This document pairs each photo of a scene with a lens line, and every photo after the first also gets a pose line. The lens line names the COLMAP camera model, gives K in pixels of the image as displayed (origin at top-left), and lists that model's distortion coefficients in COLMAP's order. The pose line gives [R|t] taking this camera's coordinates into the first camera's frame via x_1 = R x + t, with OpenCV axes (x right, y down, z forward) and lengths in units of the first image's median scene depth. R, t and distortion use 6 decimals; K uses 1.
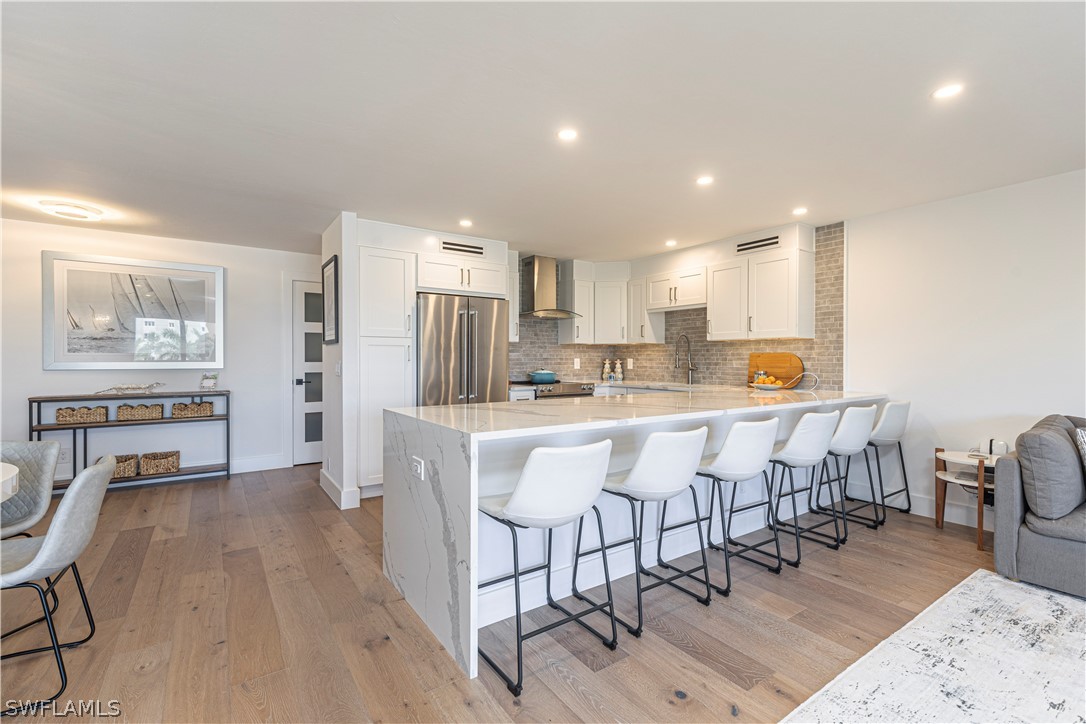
lens RADIAL K [[483.3, 0, 548.9], [0, 483.3, 359.9], [0, 0, 1]] dist [0.009226, -0.001319]
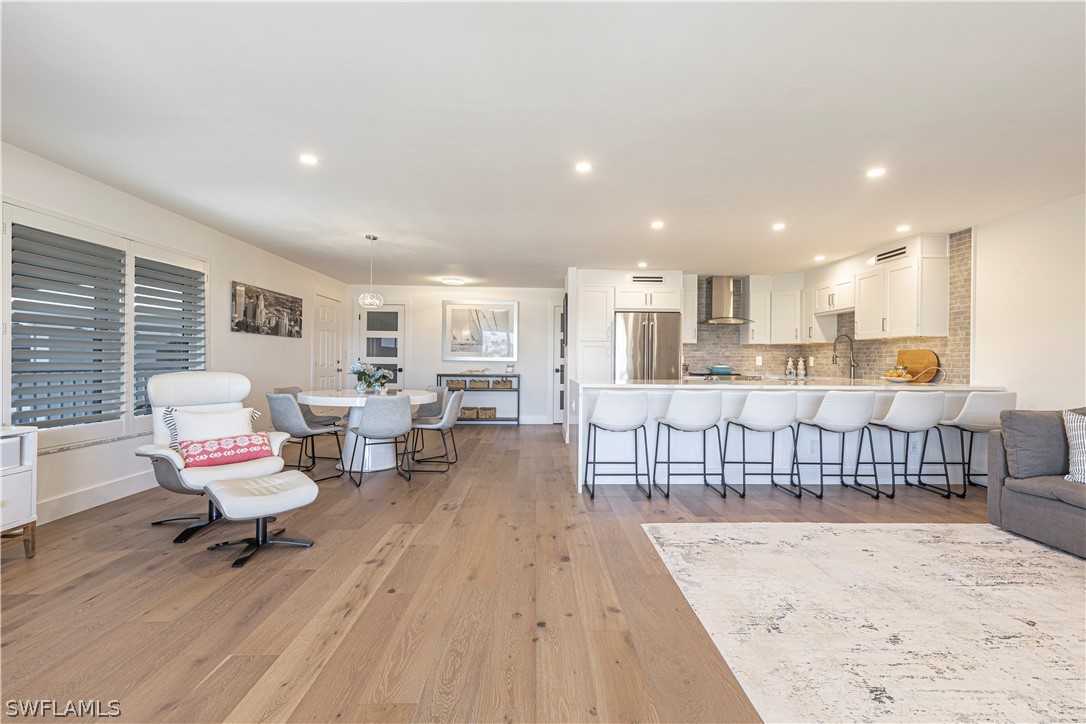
lens RADIAL K [[483.3, 0, 554.2], [0, 483.3, 357.9], [0, 0, 1]] dist [0.009226, -0.001319]
pose [[0.841497, 0.003002, -0.540254, 0.372244], [-0.008933, 0.999925, -0.008357, 0.020156], [0.540188, 0.011859, 0.841461, -0.372247]]
